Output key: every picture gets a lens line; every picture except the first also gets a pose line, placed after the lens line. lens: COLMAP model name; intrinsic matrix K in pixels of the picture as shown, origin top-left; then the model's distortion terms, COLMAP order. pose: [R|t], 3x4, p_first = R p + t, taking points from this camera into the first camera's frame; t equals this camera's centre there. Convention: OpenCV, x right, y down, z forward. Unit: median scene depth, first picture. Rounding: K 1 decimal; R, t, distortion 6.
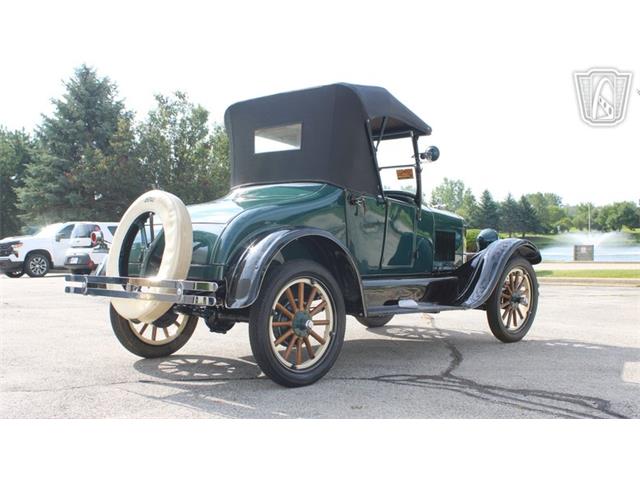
lens RADIAL K [[738.7, 0, 322.4], [0, 738.7, 234.4], [0, 0, 1]] dist [-0.073739, 0.000000]
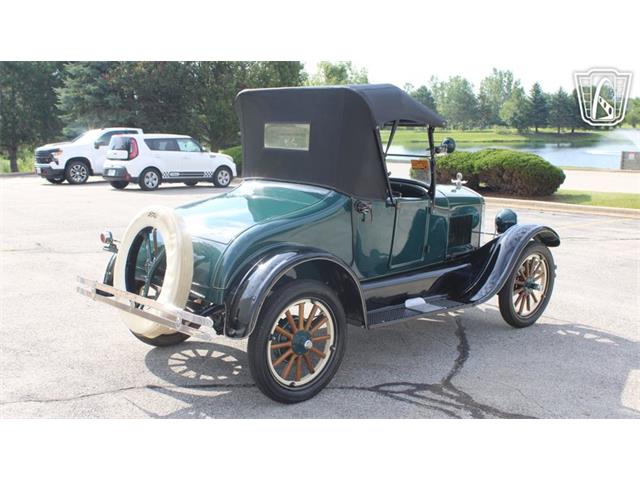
lens RADIAL K [[738.7, 0, 319.3], [0, 738.7, 239.4], [0, 0, 1]] dist [-0.073739, 0.000000]
pose [[0.997761, 0.025906, -0.061666, 0.039191], [-0.015727, 0.986965, 0.160167, -0.128357], [0.065011, -0.158839, 0.985162, 0.014922]]
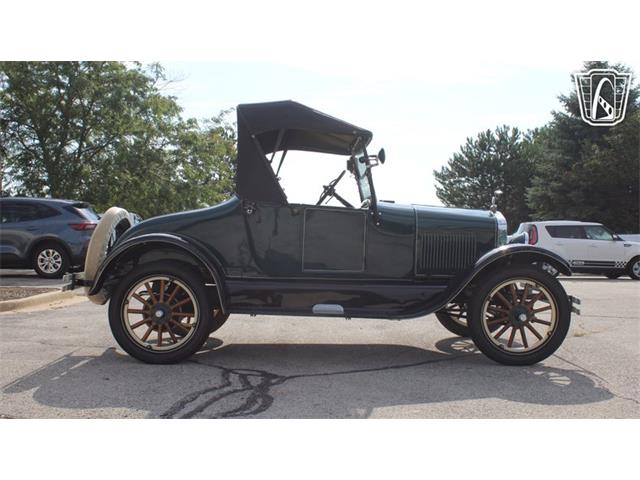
lens RADIAL K [[766.1, 0, 322.5], [0, 766.1, 241.4], [0, 0, 1]] dist [-0.044055, 0.000000]
pose [[0.699131, 0.006125, -0.714967, 0.746039], [0.003021, 0.999929, 0.011520, -0.008742], [0.714987, -0.010214, 0.699063, 0.218372]]
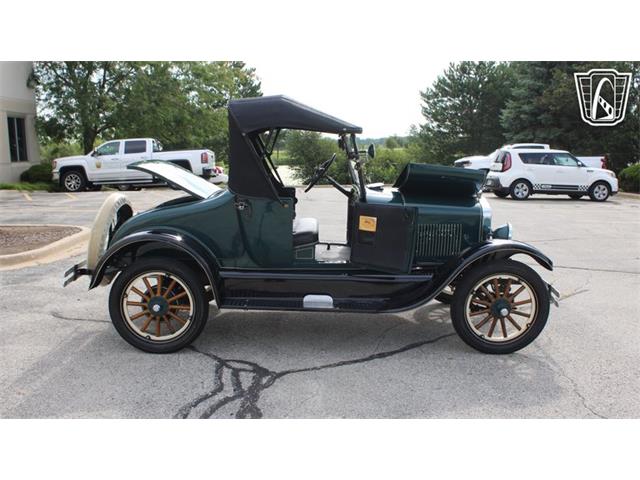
lens RADIAL K [[654.2, 0, 313.3], [0, 654.2, 235.7], [0, 0, 1]] dist [-0.073449, 0.000000]
pose [[0.689584, 0.111125, -0.715629, 0.669128], [-0.000010, 0.988159, 0.153435, -0.121345], [0.724206, -0.105799, 0.681420, 0.309254]]
